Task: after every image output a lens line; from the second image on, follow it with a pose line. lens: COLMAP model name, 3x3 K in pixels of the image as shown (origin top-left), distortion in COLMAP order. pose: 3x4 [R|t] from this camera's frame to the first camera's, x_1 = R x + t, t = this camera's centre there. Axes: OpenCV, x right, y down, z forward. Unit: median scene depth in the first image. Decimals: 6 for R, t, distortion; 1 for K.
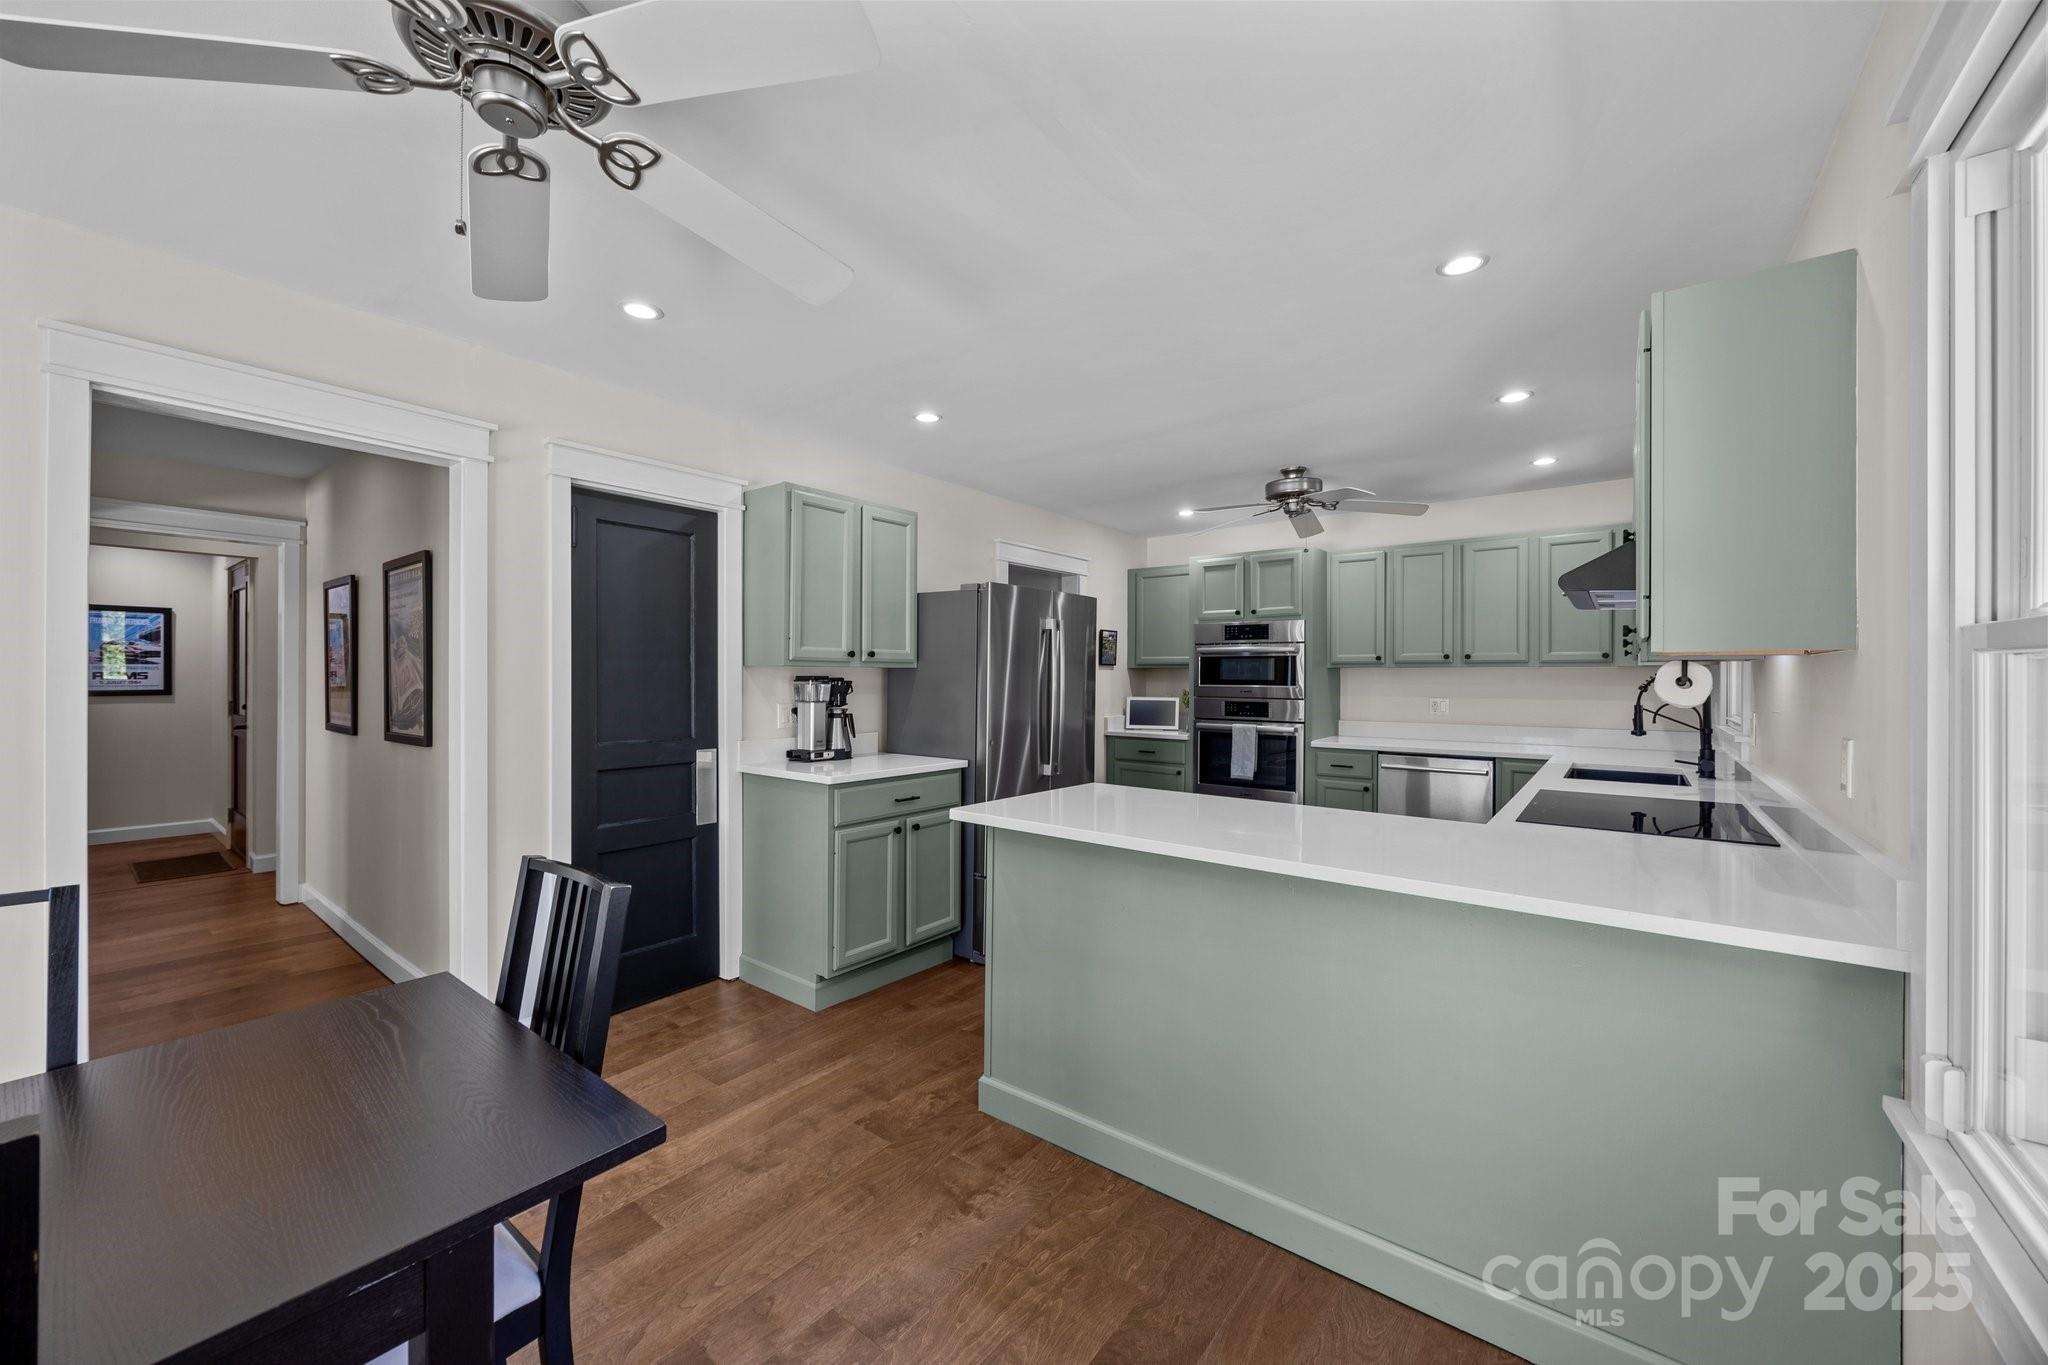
lens RADIAL K [[778.6, 0, 1027.9], [0, 778.6, 677.3], [0, 0, 1]] dist [-0.001380, 0.000151]
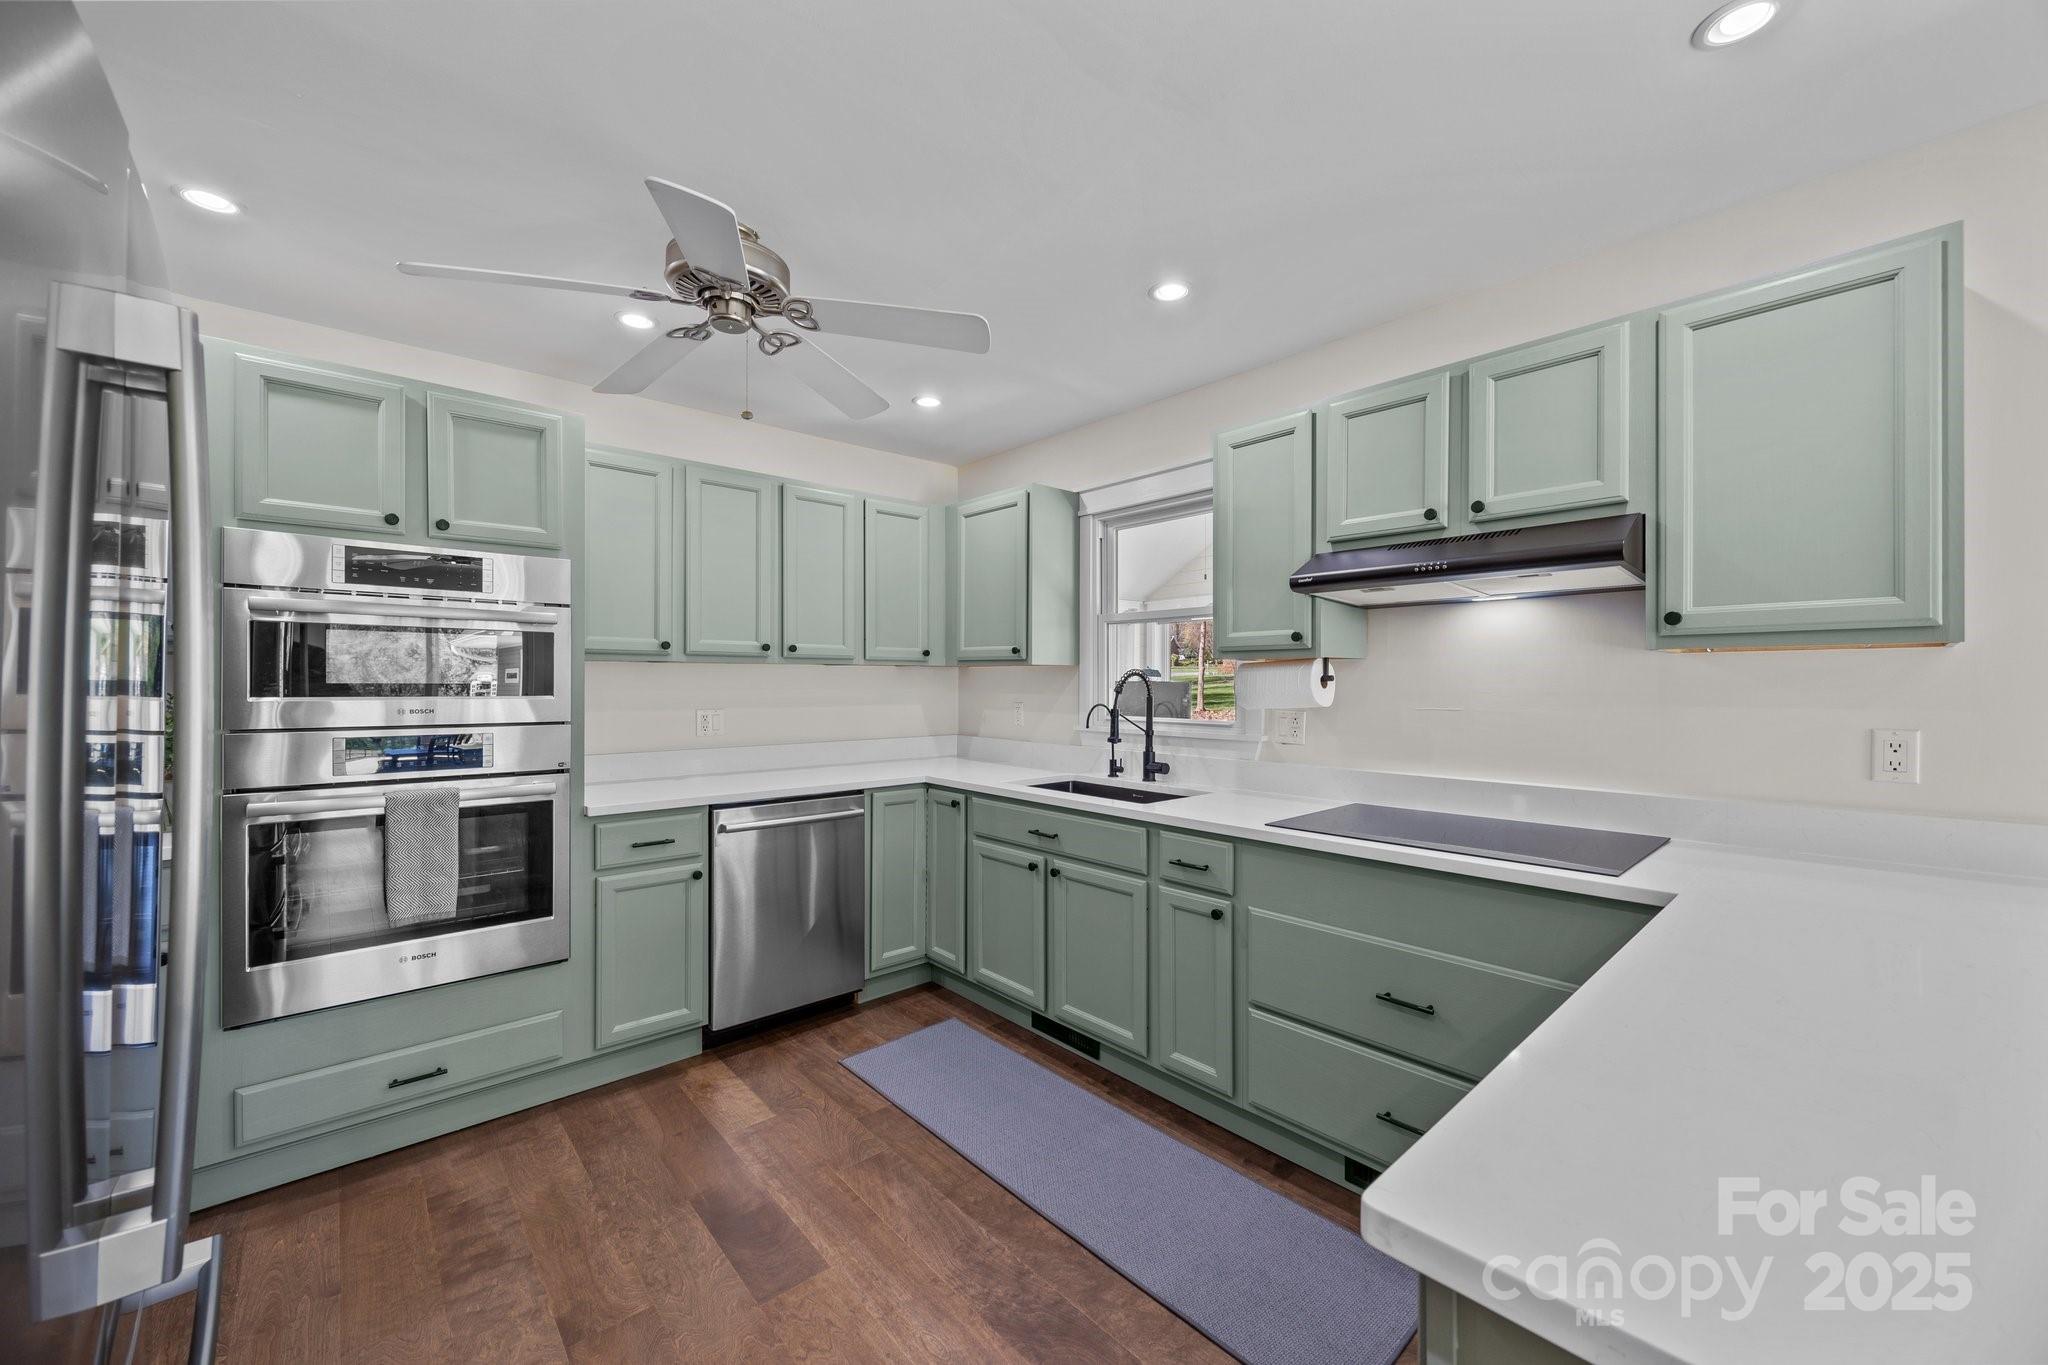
lens RADIAL K [[778.6, 0, 1027.9], [0, 778.6, 677.3], [0, 0, 1]] dist [-0.001380, 0.000151]
pose [[0.178129, 0.004416, 0.983997, -0.079788], [0.000955, 0.999989, -0.004661, 0.002656], [-0.984007, 0.001770, 0.178123, 0.657732]]
